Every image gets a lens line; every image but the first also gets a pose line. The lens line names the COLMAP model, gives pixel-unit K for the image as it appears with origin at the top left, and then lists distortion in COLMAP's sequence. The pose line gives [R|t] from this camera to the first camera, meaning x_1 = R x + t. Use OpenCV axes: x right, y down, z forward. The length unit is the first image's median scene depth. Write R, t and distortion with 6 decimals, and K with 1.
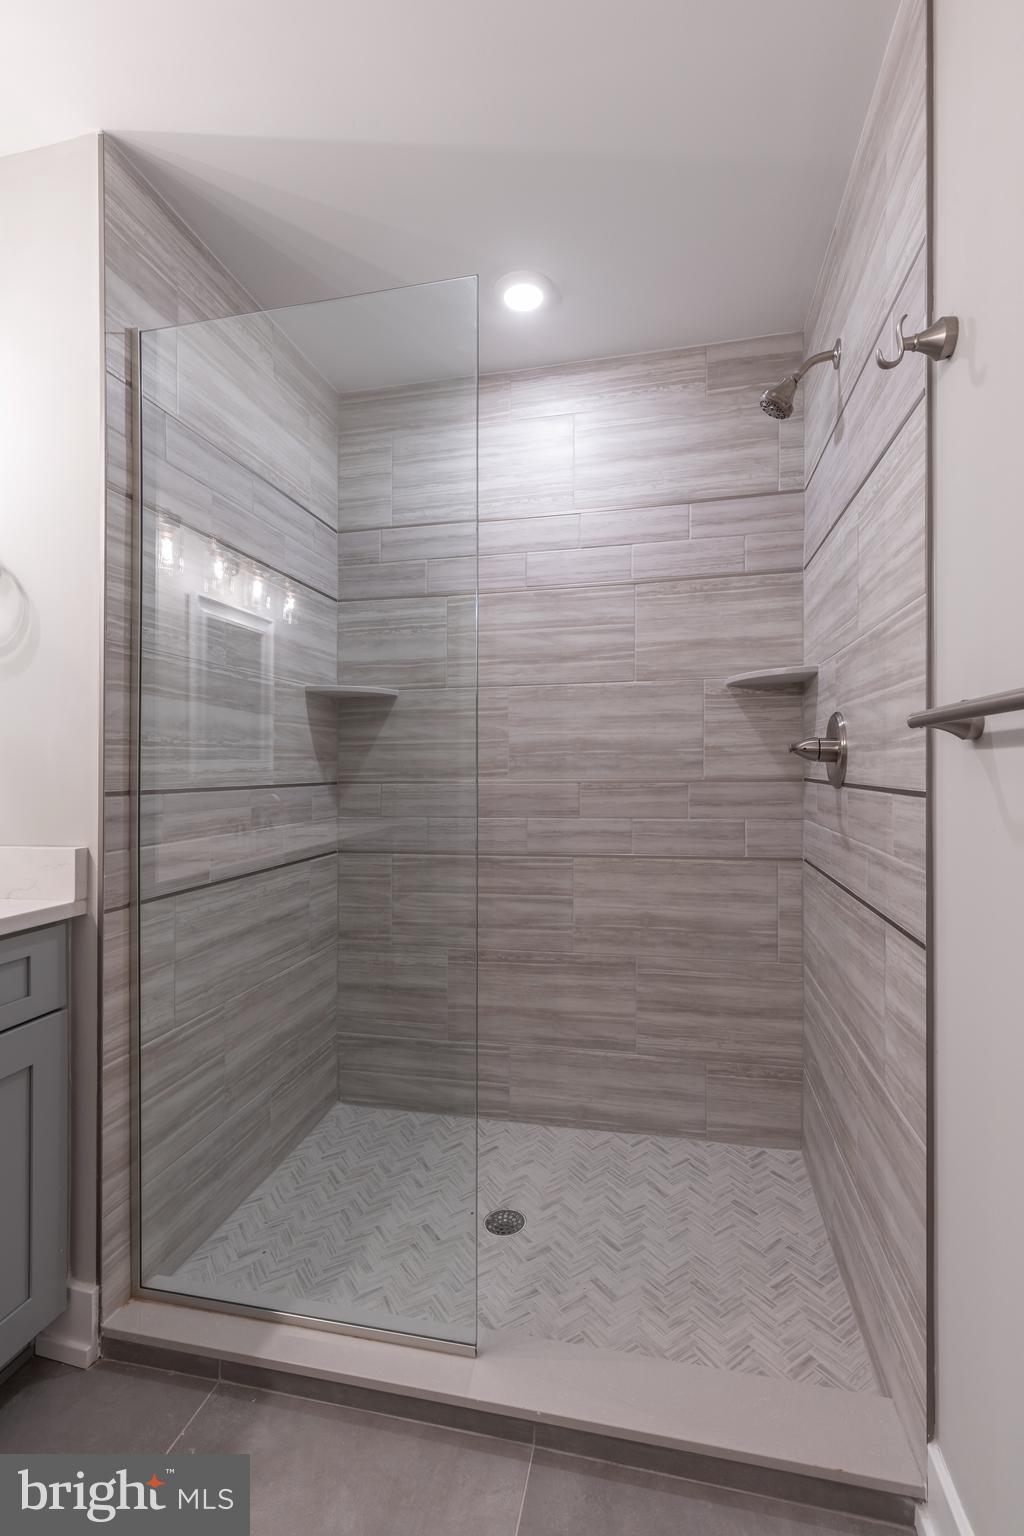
lens RADIAL K [[695.7, 0, 512.0], [0, 695.7, 768.0], [0, 0, 1]] dist [0.008467, -0.000719]
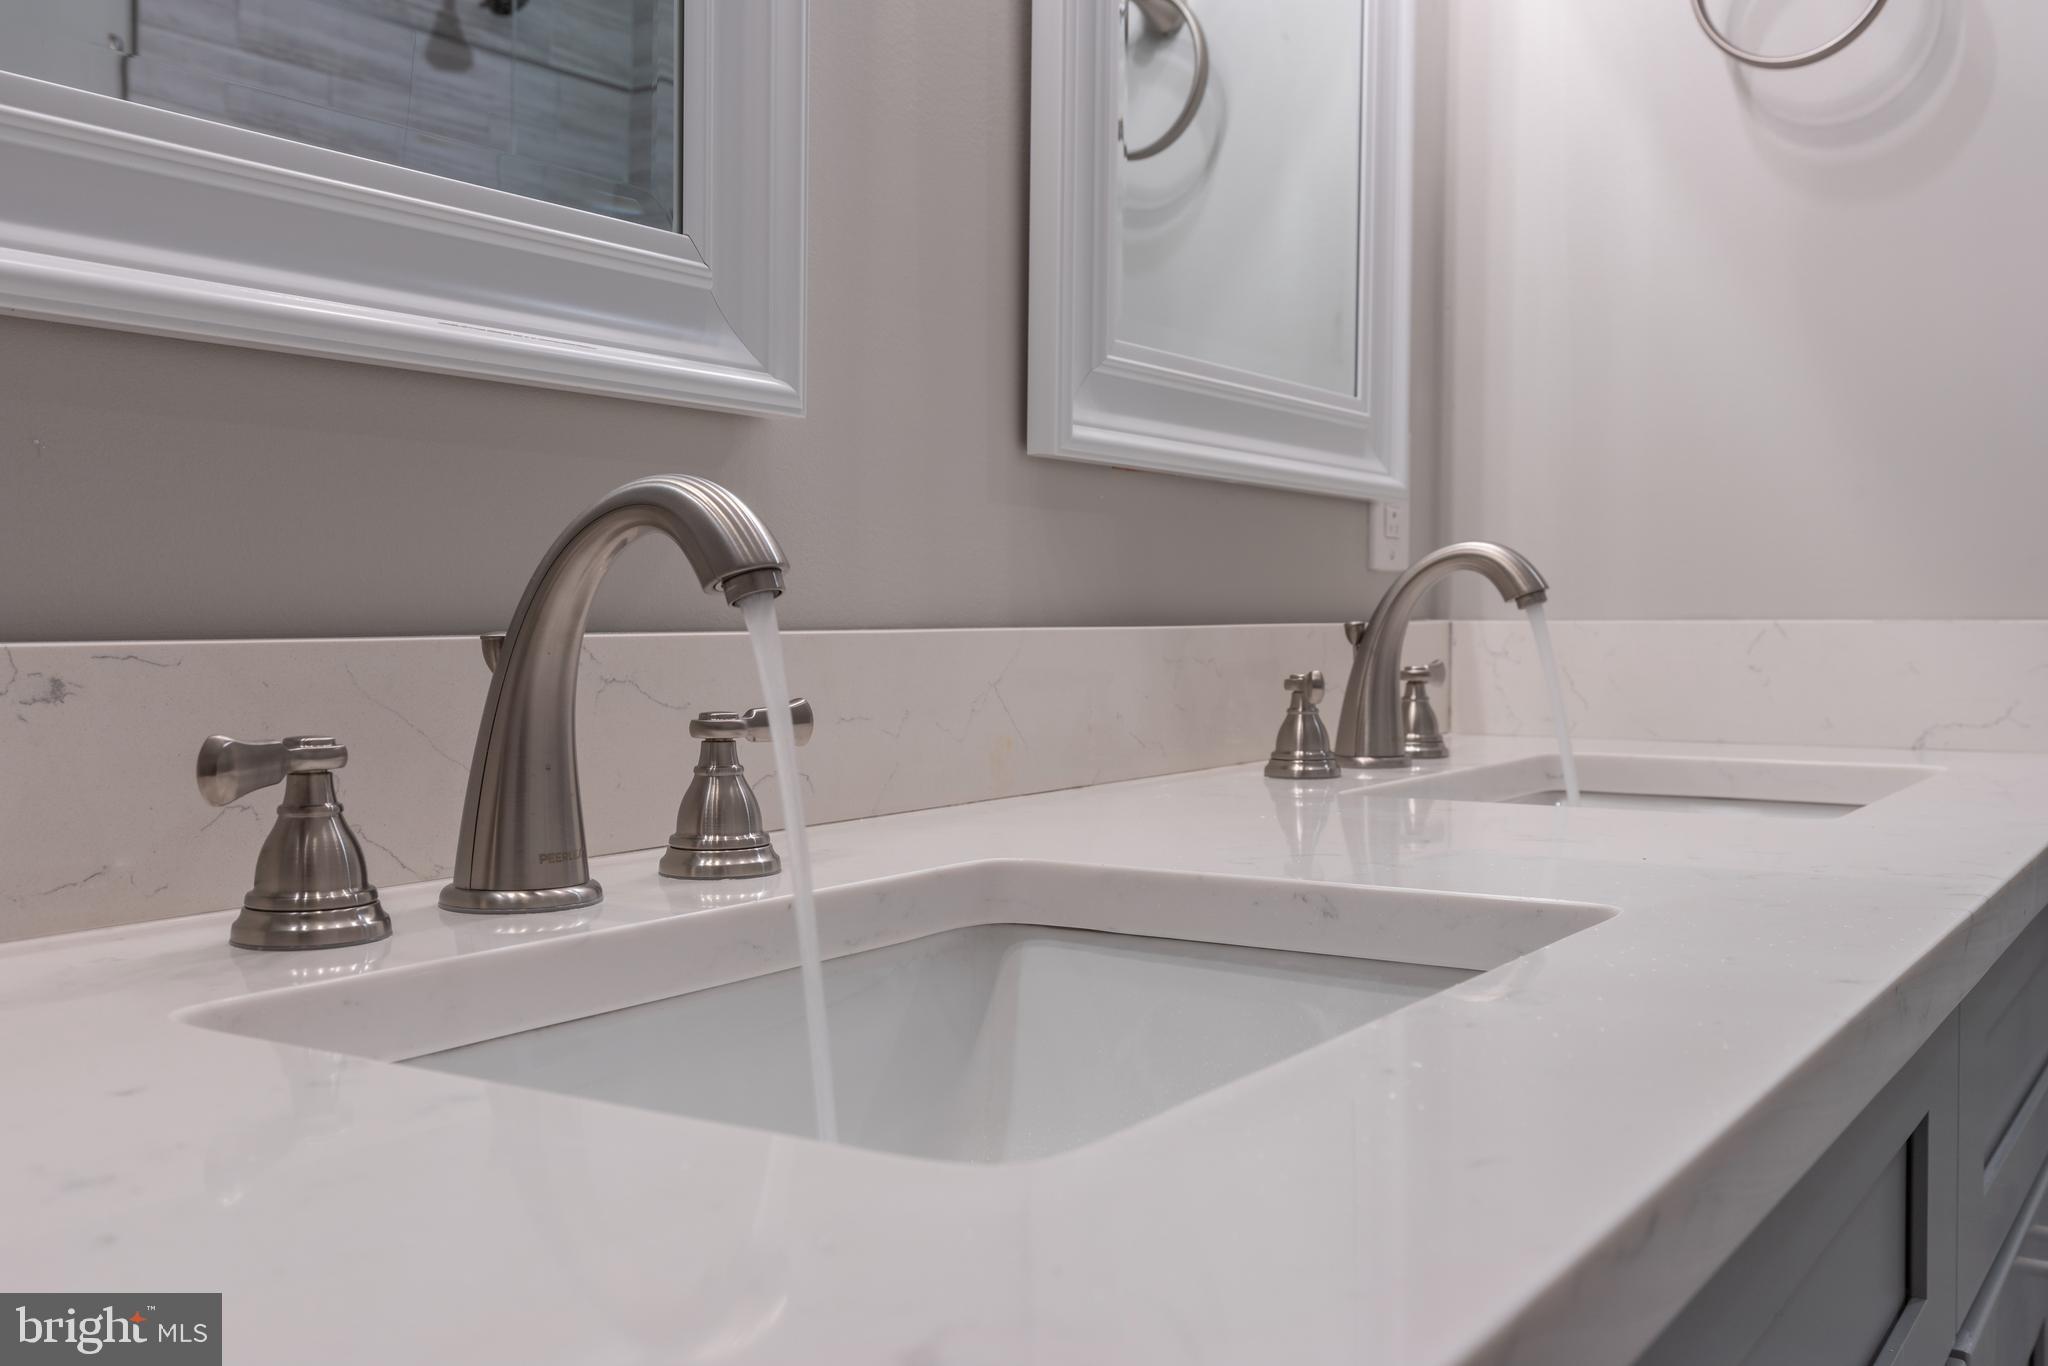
lens RADIAL K [[1946.3, 0, 1024.0], [0, 1946.3, 683.0], [0, 0, 1]] dist [0.006772, 0.002274]
pose [[0.939788, 0.020916, -0.341118, -0.514851], [-0.008537, 0.999251, 0.037752, 0.070725], [0.341652, -0.032567, 0.939262, -0.128051]]
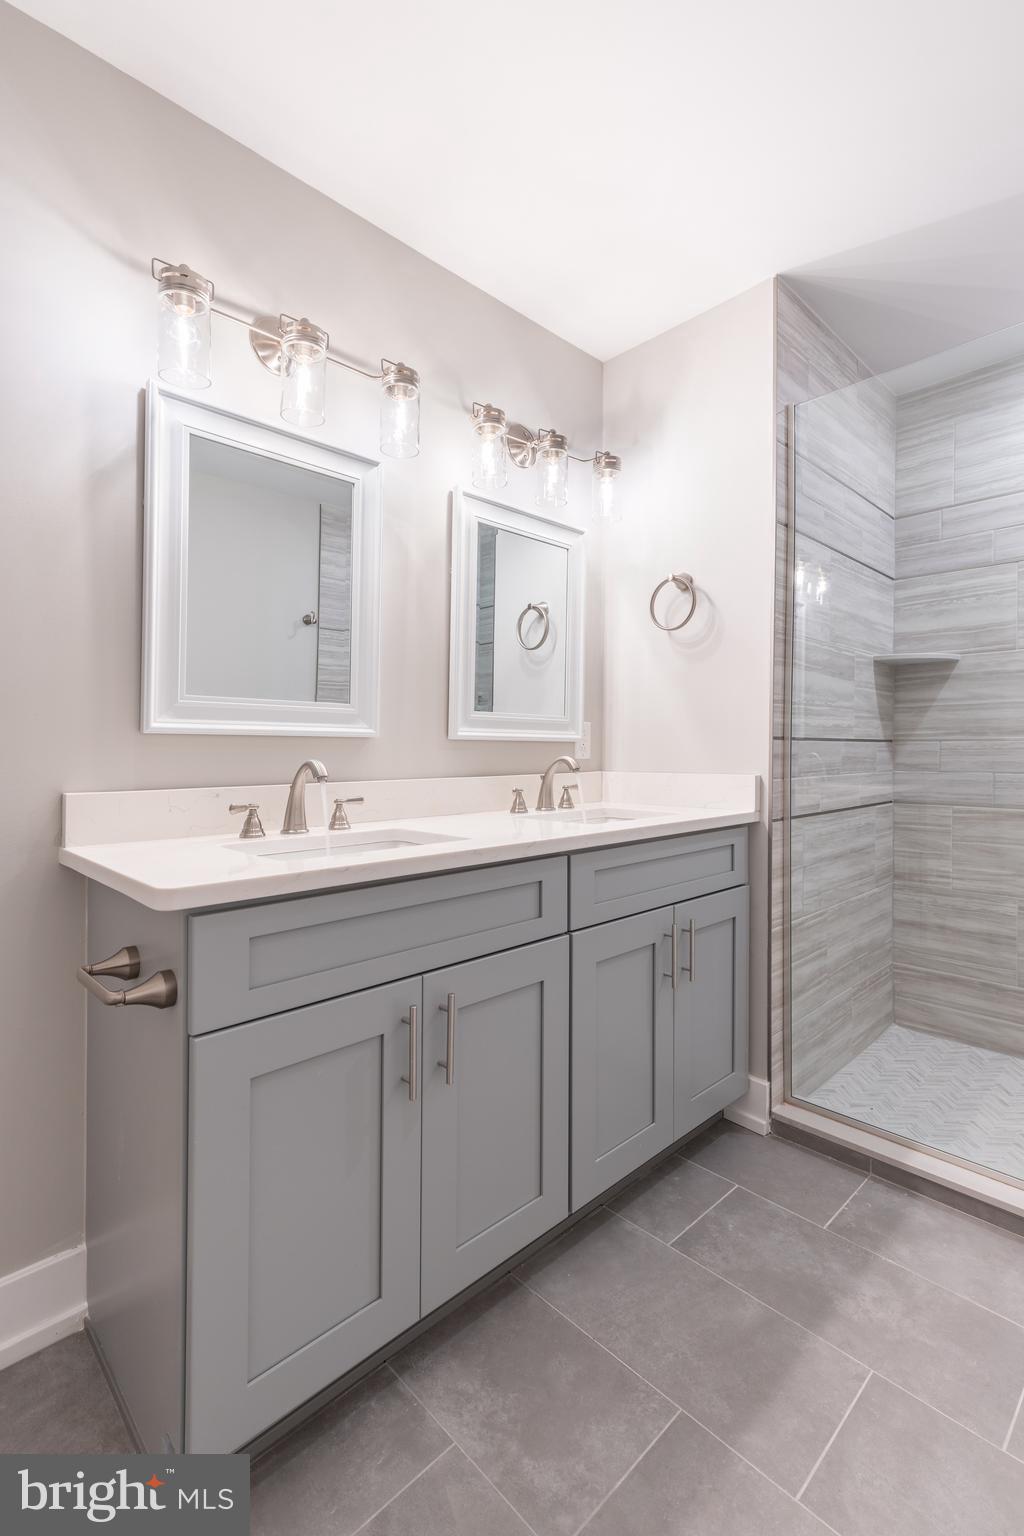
lens RADIAL K [[696.9, 0, 508.3], [0, 696.9, 743.9], [0, 0, 1]] dist [0.004431, 0.000037]
pose [[0.836274, 0.003023, -0.548304, -0.159967], [-0.005971, 0.999976, -0.003593, 0.036052], [0.548279, 0.006279, 0.836272, -0.302197]]
